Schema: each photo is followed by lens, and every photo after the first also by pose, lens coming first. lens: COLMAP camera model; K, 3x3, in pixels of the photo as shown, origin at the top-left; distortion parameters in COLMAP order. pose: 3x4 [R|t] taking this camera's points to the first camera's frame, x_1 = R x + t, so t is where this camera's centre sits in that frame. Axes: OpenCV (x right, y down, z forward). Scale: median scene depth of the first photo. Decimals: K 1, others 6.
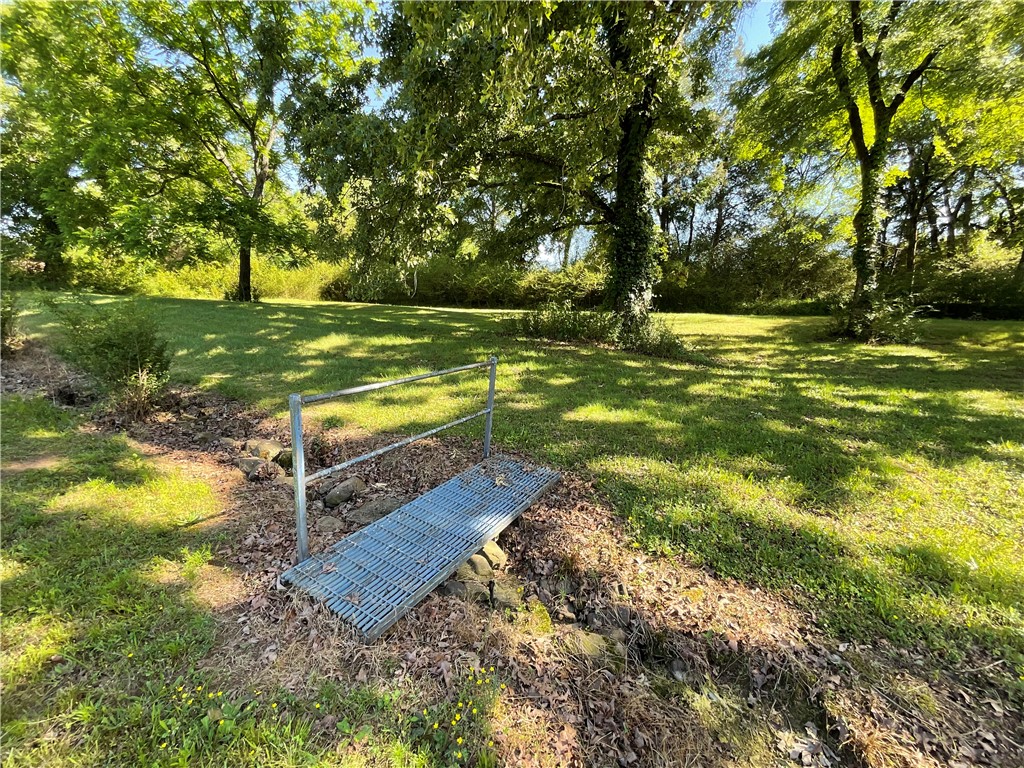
lens RADIAL K [[414.0, 0, 512.5], [0, 414.0, 383.4], [0, 0, 1]] dist [-0.002101, 0.000210]
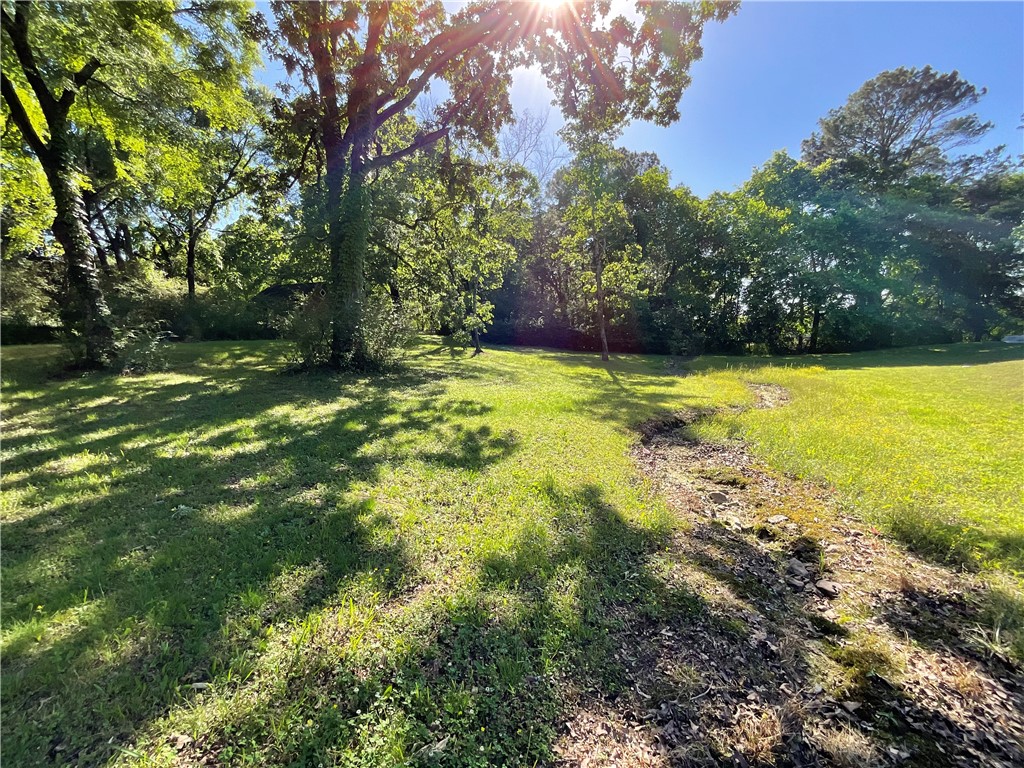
lens RADIAL K [[414.0, 0, 512.5], [0, 414.0, 383.4], [0, 0, 1]] dist [-0.002101, 0.000210]
pose [[-0.003626, -0.138797, 0.990314, -0.014321], [0.184880, 0.973156, 0.137069, -0.045166], [-0.982754, 0.183586, 0.022132, 0.168560]]
